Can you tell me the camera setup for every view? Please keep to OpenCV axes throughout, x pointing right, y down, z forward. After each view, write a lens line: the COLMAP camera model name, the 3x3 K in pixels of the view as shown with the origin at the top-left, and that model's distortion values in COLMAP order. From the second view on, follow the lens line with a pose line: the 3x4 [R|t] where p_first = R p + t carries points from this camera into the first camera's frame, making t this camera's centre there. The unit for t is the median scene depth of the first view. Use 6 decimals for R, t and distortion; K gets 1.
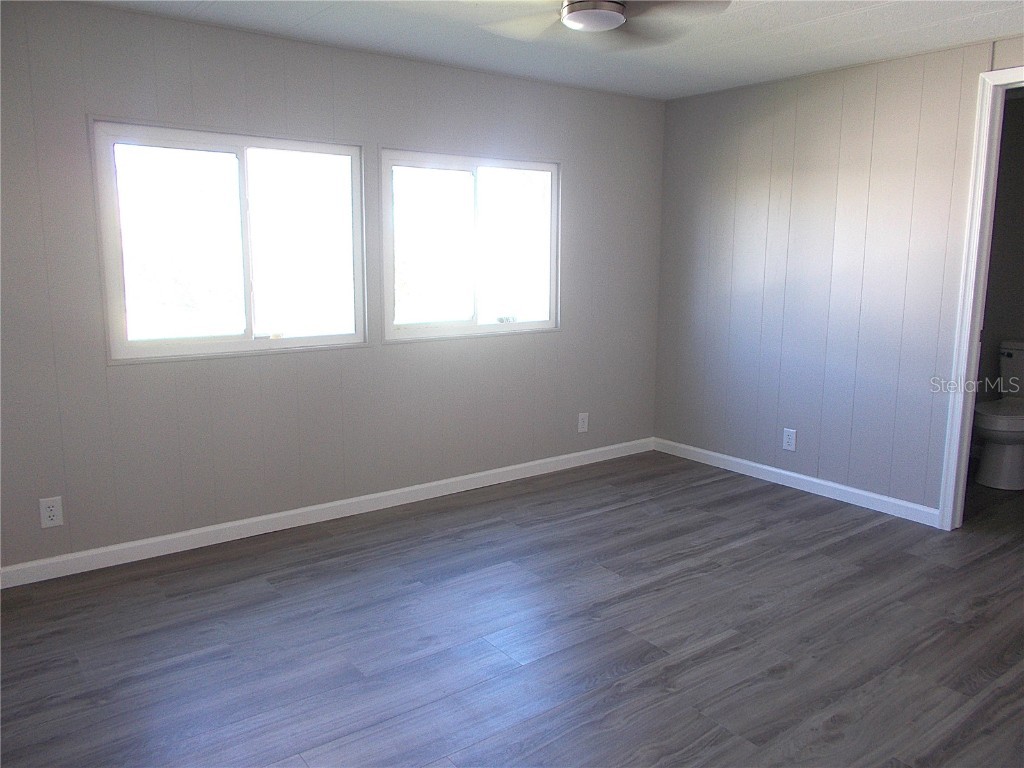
lens RADIAL K [[779.4, 0, 511.2], [0, 779.4, 385.2], [0, 0, 1]] dist [-0.000654, -0.012843]
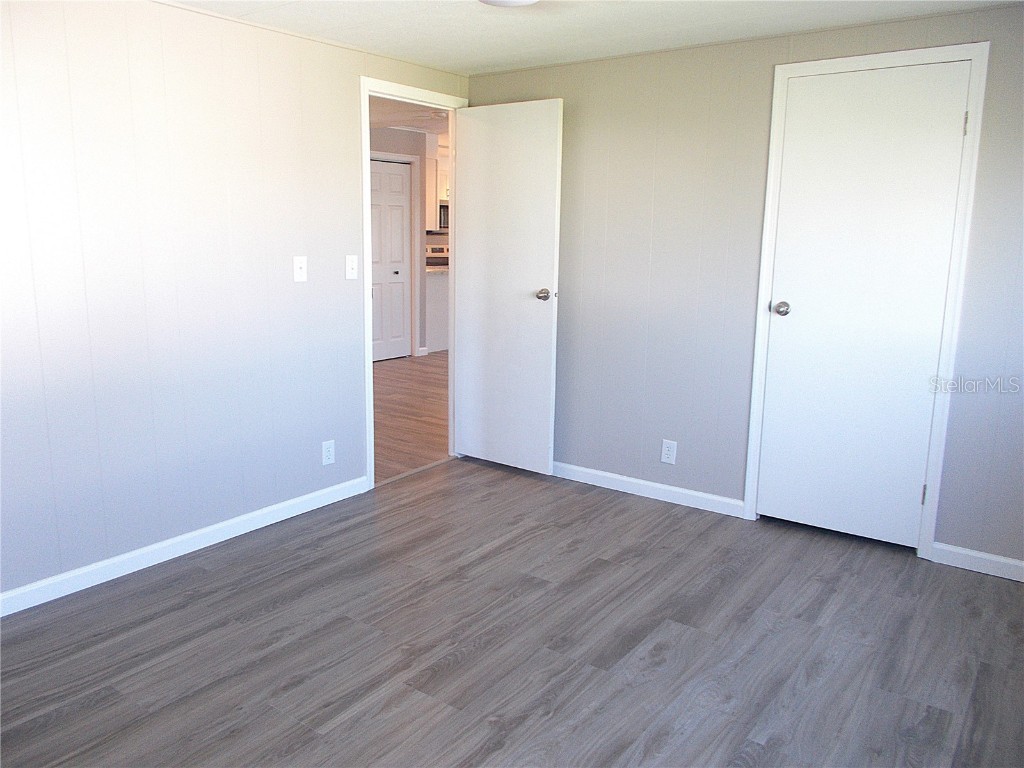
lens RADIAL K [[779.4, 0, 510.4], [0, 779.4, 379.7], [0, 0, 1]] dist [-0.000654, -0.012843]
pose [[-0.959237, 0.035479, -0.280366, 0.295556], [-0.064922, 0.937889, 0.340807, -0.285733], [0.275044, 0.345117, -0.897355, 1.562798]]
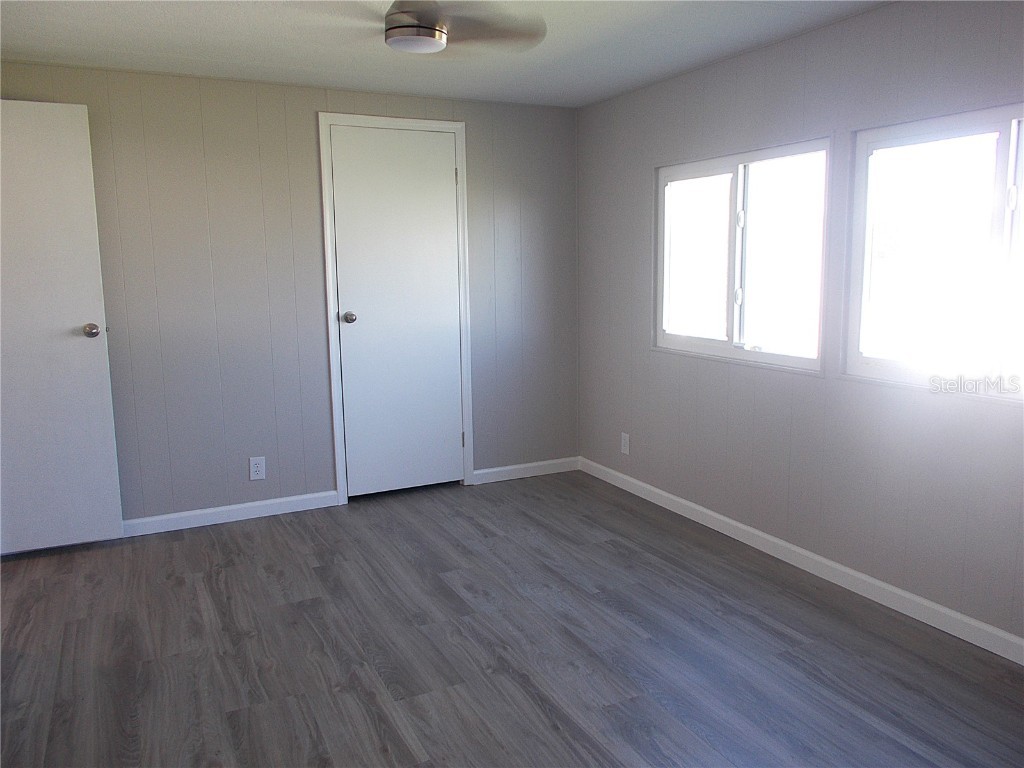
lens RADIAL K [[779.4, 0, 513.4], [0, 779.4, 383.0], [0, 0, 1]] dist [-0.000654, -0.012843]
pose [[-0.185264, 0.147126, -0.971613, 0.916835], [-0.154725, 0.972029, 0.176692, -0.186075], [0.970432, 0.183068, -0.157318, 1.086588]]
